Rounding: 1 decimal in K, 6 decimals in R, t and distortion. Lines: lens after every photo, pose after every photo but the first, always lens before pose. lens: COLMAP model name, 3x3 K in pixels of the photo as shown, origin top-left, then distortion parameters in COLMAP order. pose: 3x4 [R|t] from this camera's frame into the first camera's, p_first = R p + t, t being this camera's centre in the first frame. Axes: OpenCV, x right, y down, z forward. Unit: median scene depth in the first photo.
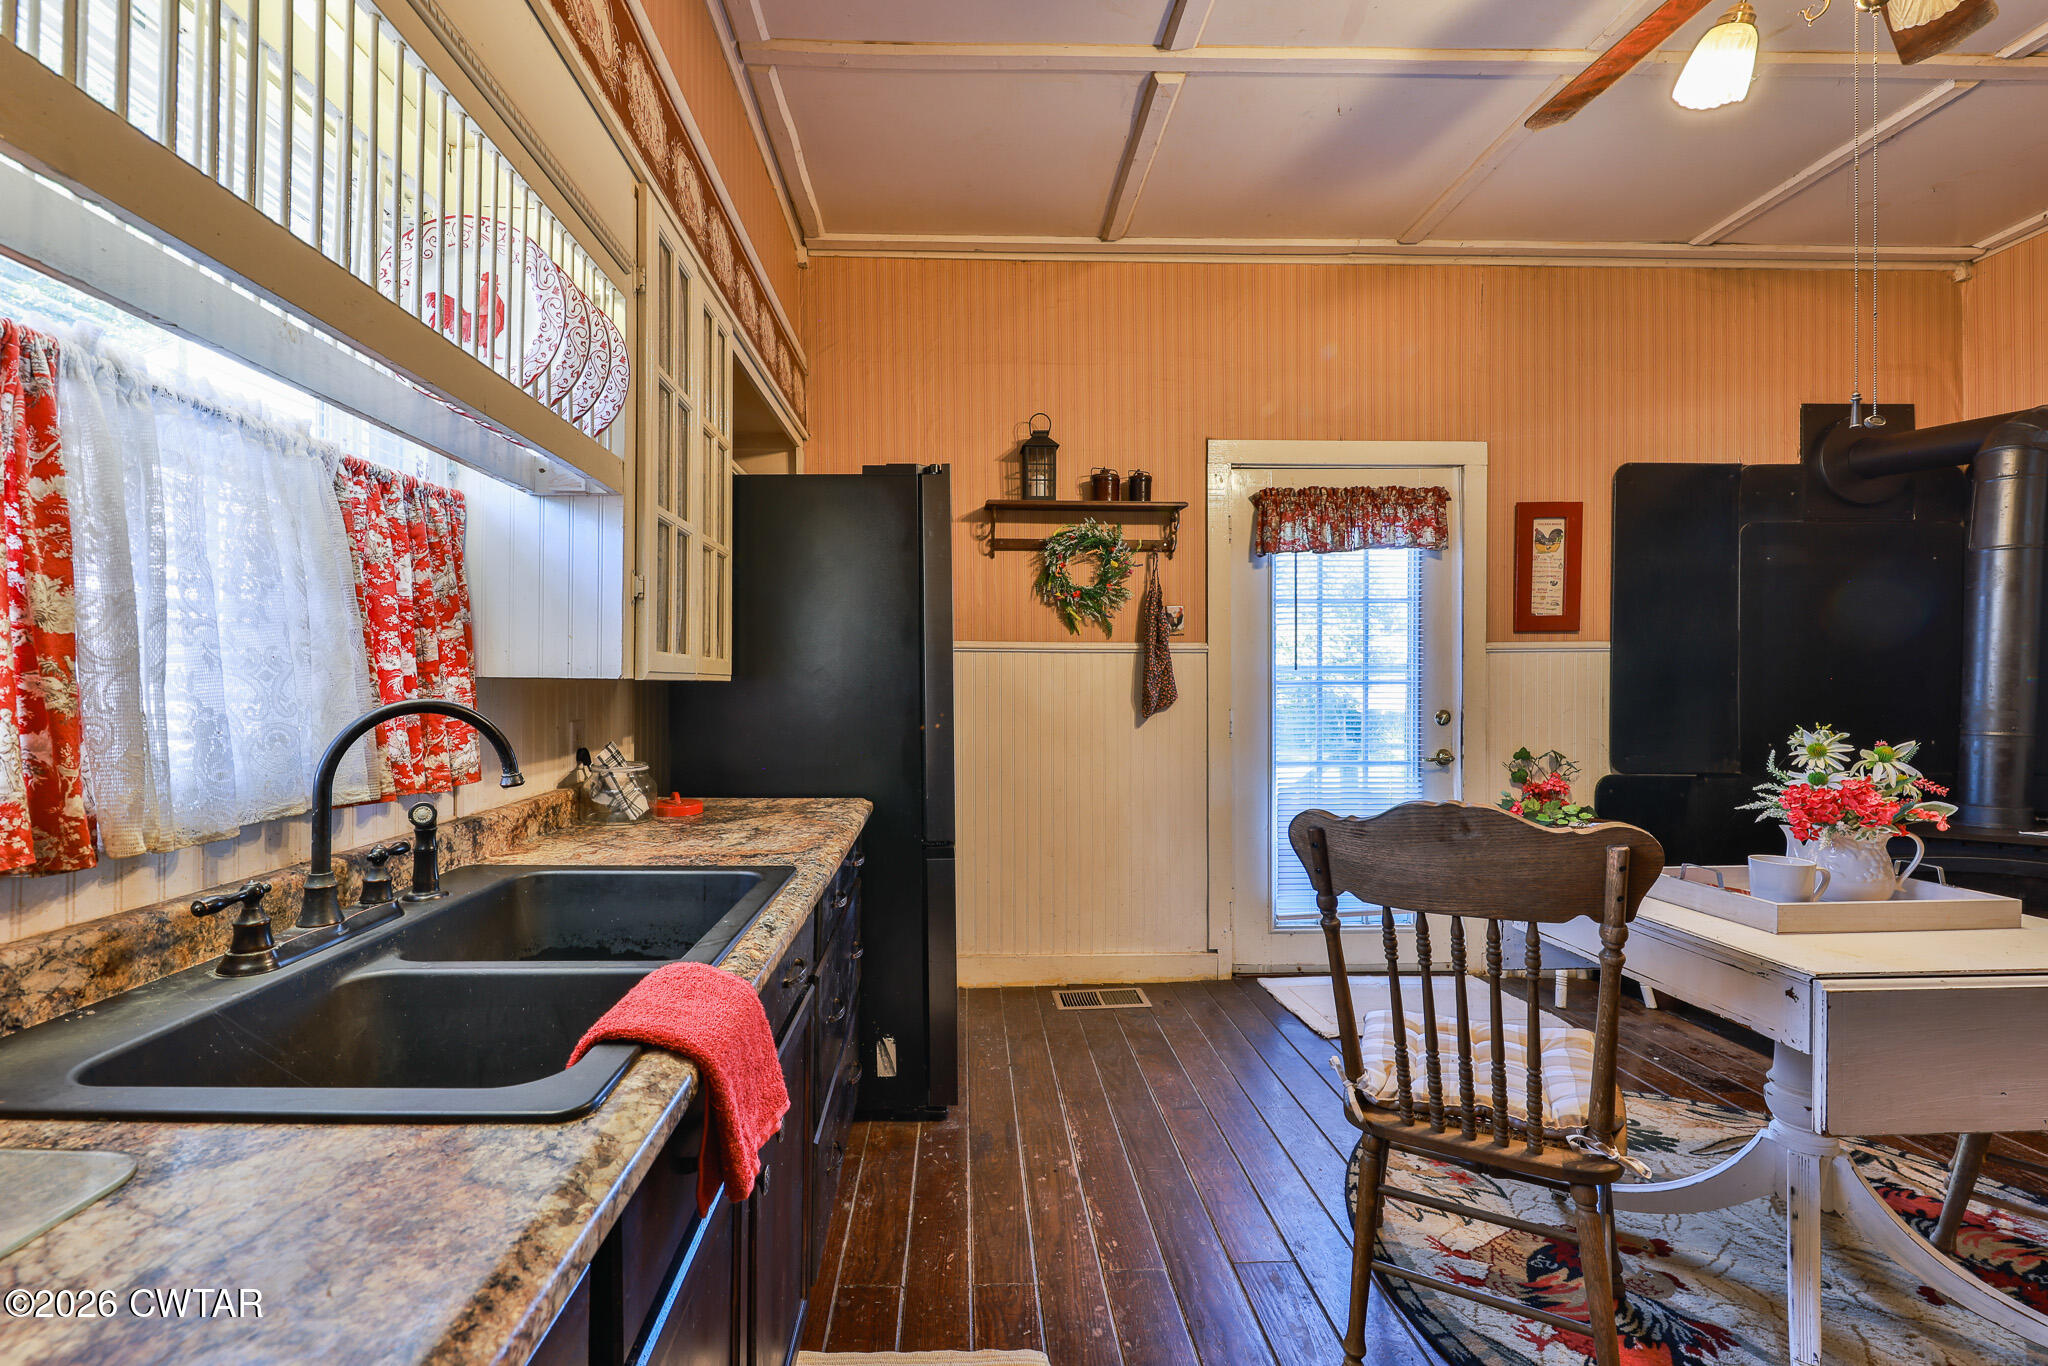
lens RADIAL K [[851.4, 0, 1024.3], [0, 851.4, 680.1], [0, 0, 1]] dist [-0.000906, -0.000347]
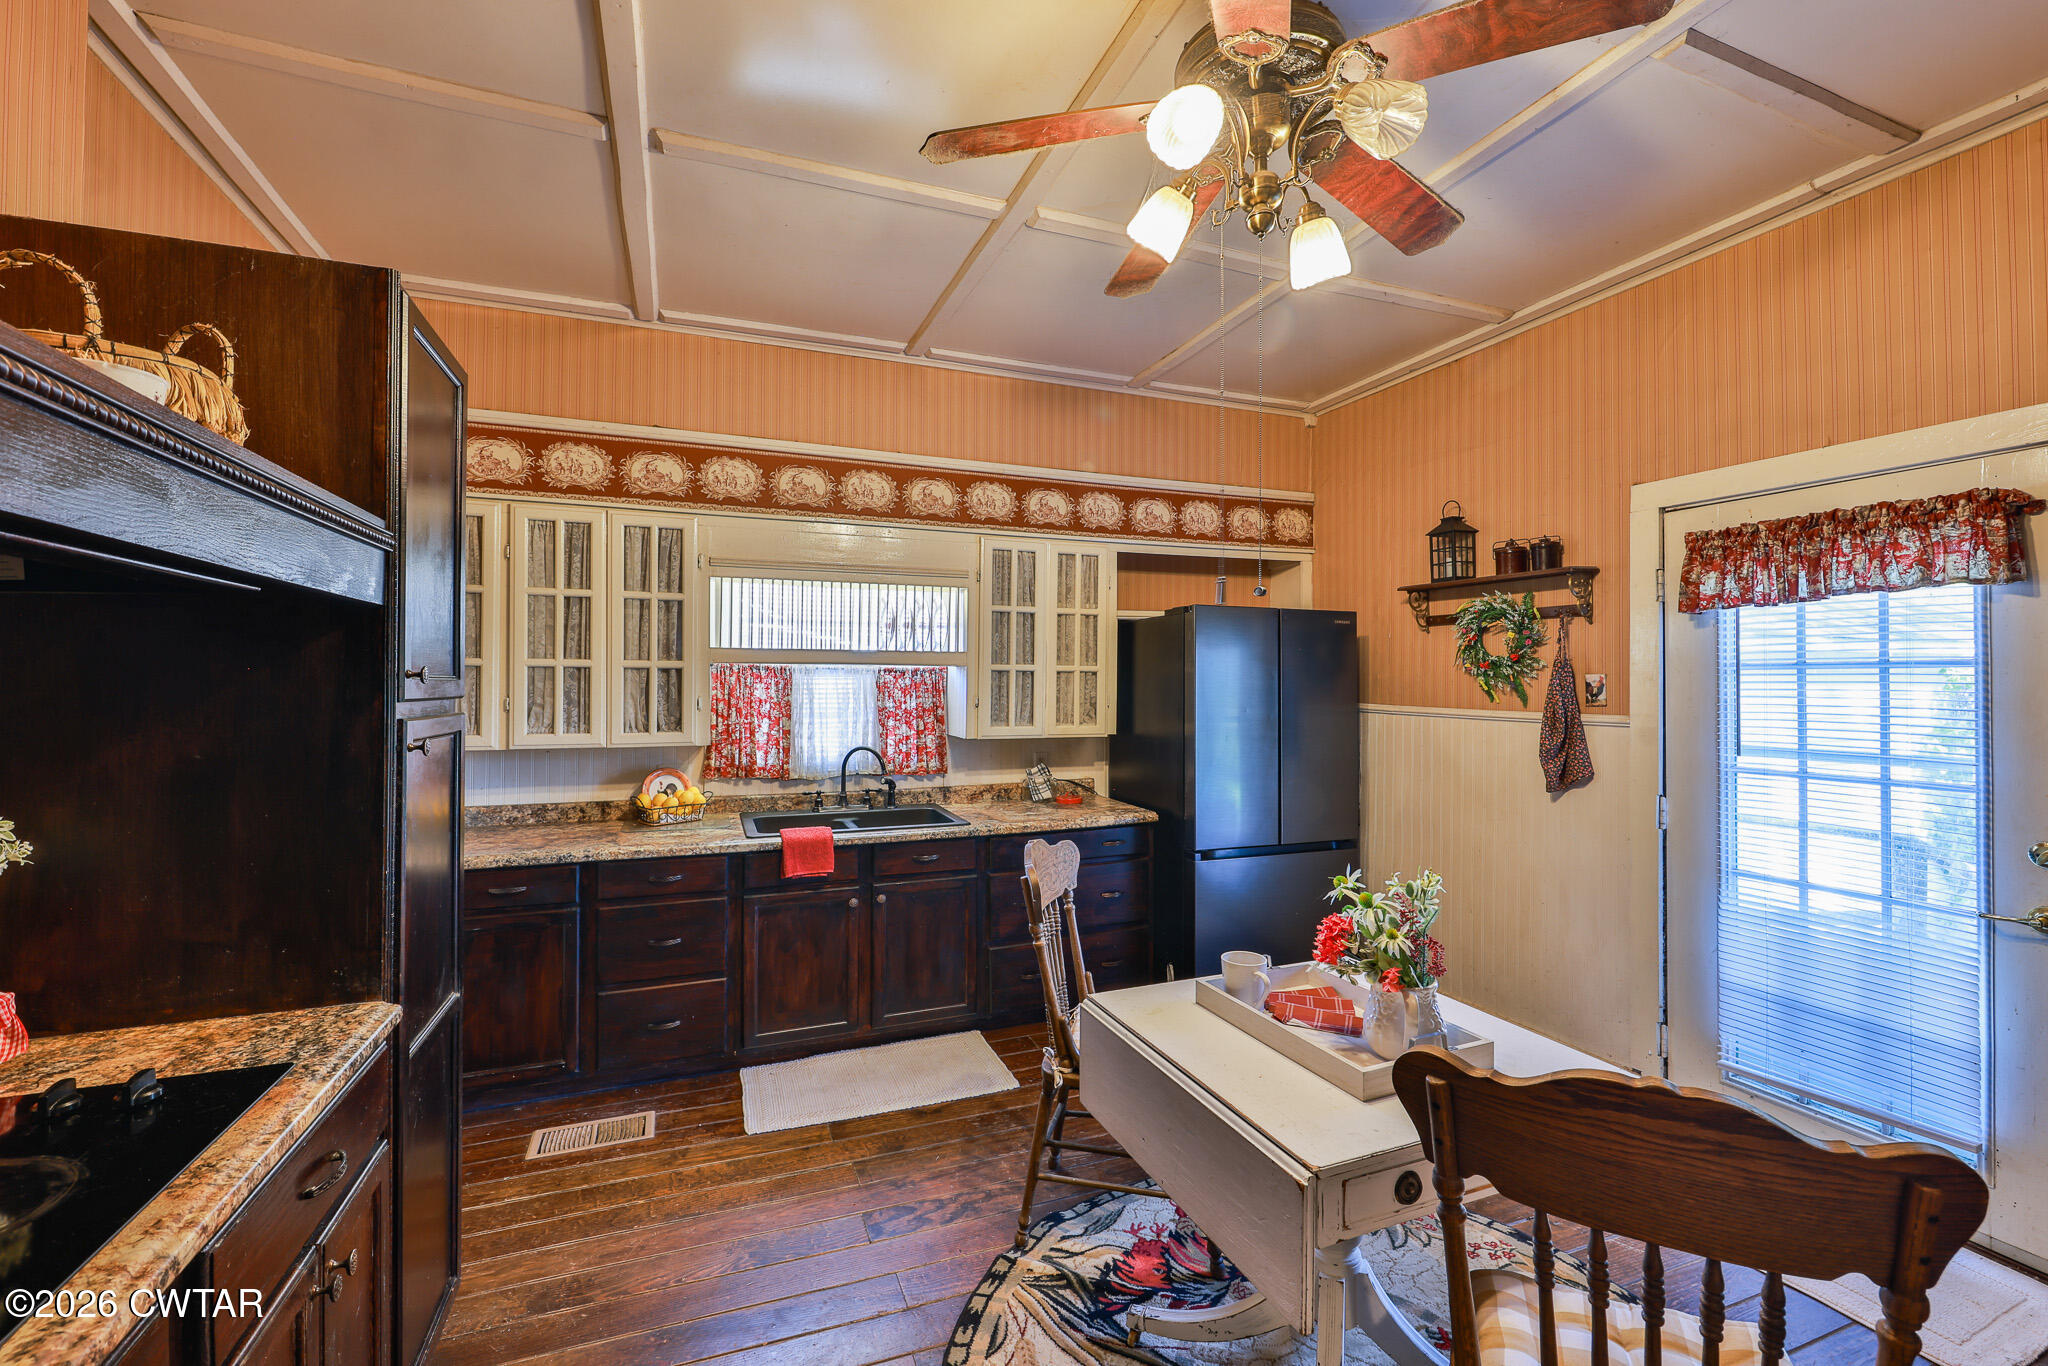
lens RADIAL K [[851.4, 0, 1020.9], [0, 851.4, 674.3], [0, 0, 1]] dist [-0.000906, -0.000347]
pose [[0.354998, -0.004442, -0.934857, 0.822194], [-0.004231, 0.999971, -0.006358, -0.079668], [0.934858, 0.006213, 0.354969, 0.095860]]
